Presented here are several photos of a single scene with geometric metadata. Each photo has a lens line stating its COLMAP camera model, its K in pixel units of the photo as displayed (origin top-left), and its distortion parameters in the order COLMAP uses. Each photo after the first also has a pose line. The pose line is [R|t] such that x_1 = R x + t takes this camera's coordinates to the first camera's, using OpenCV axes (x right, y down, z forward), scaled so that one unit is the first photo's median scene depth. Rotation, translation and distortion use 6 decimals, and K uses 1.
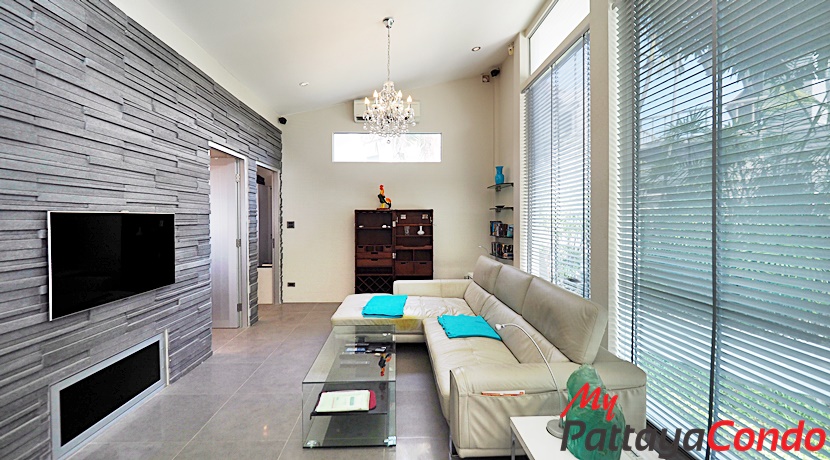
lens RADIAL K [[352.6, 0, 415.0], [0, 352.6, 230.0], [0, 0, 1]] dist [-0.001653, -0.000130]
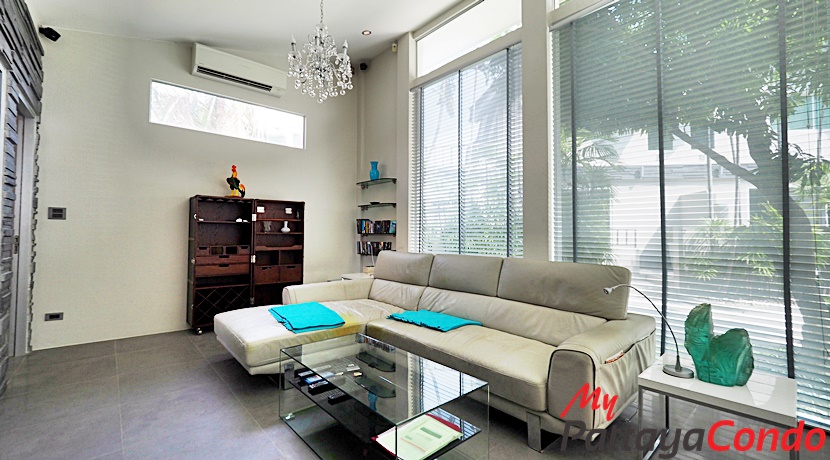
lens RADIAL K [[349.5, 0, 420.4], [0, 349.5, 226.4], [0, 0, 1]] dist [-0.001165, -0.000078]
pose [[0.779234, 0.020608, 0.626394, -0.310585], [0.012429, 0.998755, -0.048320, 0.053667], [-0.626610, 0.045438, 0.778007, 0.221611]]
